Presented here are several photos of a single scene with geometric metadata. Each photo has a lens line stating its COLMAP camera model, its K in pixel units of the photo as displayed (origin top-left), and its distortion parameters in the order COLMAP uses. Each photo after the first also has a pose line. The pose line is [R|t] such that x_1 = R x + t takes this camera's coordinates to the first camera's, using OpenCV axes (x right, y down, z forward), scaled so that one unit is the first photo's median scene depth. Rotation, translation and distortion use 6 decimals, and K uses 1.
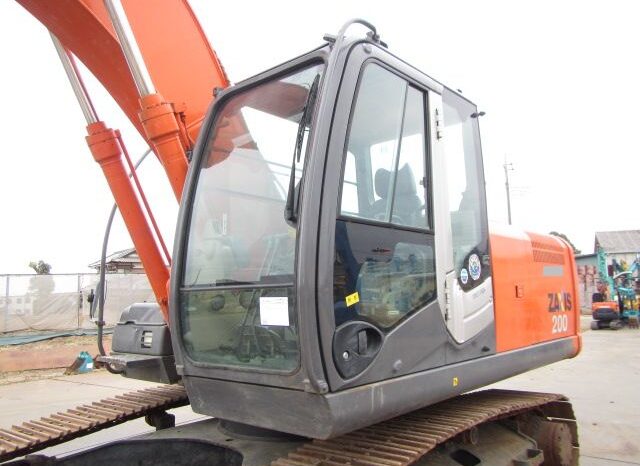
lens RADIAL K [[521.1, 0, 325.1], [0, 521.1, 227.5], [0, 0, 1]] dist [0.007675, -0.004011]
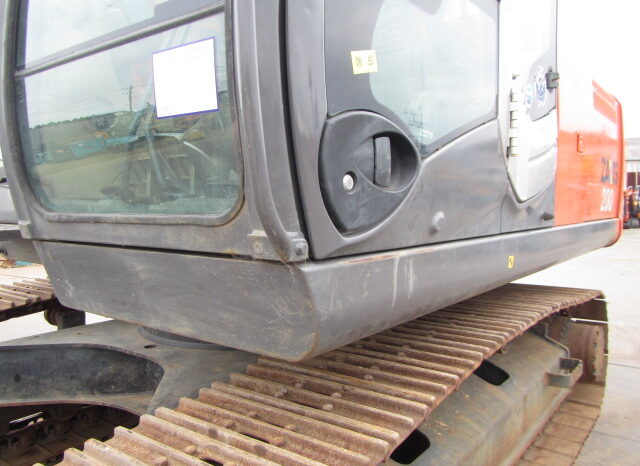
lens RADIAL K [[521.1, 0, 318.6], [0, 521.1, 236.0], [0, 0, 1]] dist [0.007675, -0.004011]
pose [[0.998410, 0.017329, 0.053636, -0.006840], [-0.027450, 0.980586, 0.194161, 0.170427], [-0.049230, -0.195324, 0.979502, 0.466683]]
